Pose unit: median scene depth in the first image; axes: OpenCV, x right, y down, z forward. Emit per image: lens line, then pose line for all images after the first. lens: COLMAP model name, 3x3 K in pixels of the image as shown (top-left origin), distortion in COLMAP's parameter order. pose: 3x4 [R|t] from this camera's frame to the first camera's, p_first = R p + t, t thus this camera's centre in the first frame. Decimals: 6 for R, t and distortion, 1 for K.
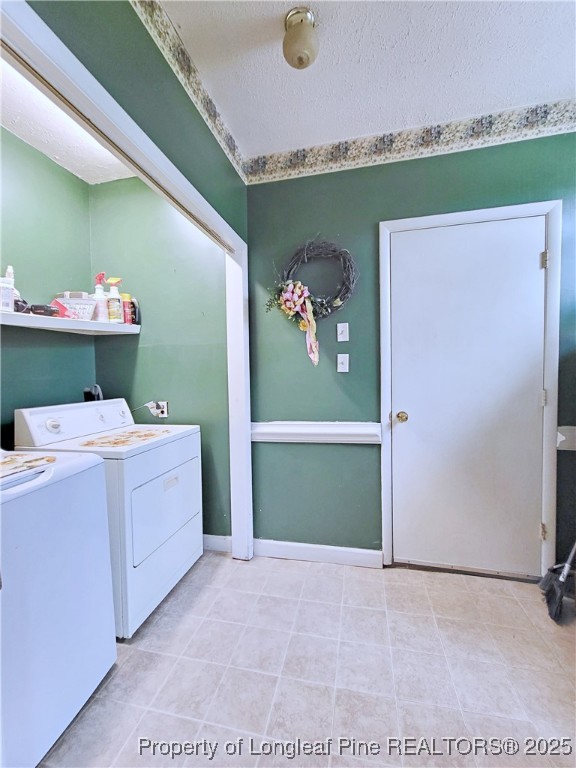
lens RADIAL K [[328.6, 0, 284.6], [0, 328.6, 382.9], [0, 0, 1]] dist [-0.000691, -0.001244]
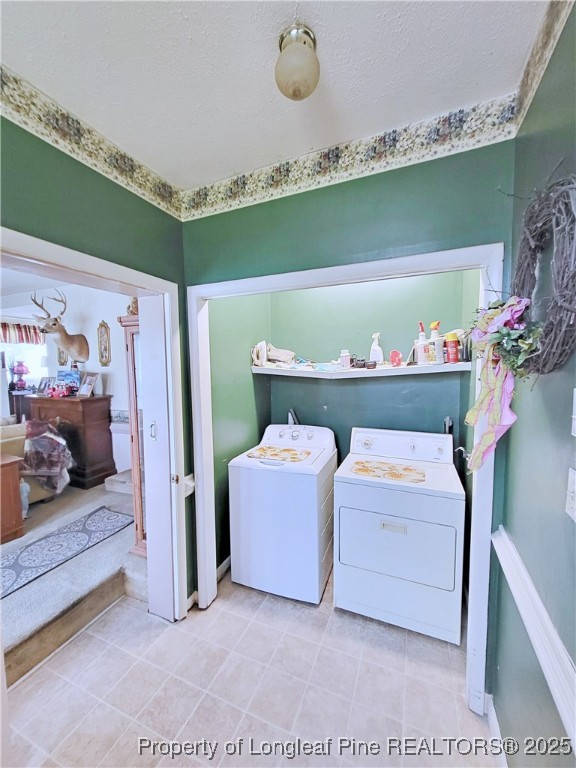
lens RADIAL K [[306.1, 0, 288.0], [0, 306.1, 384.0], [0, 0, 1]] dist [-0.001468, -0.000496]
pose [[-0.173081, 0.097995, -0.980020, 0.748454], [-0.024153, 0.994316, 0.103690, -0.294892], [0.984611, 0.041617, -0.169731, 0.987030]]
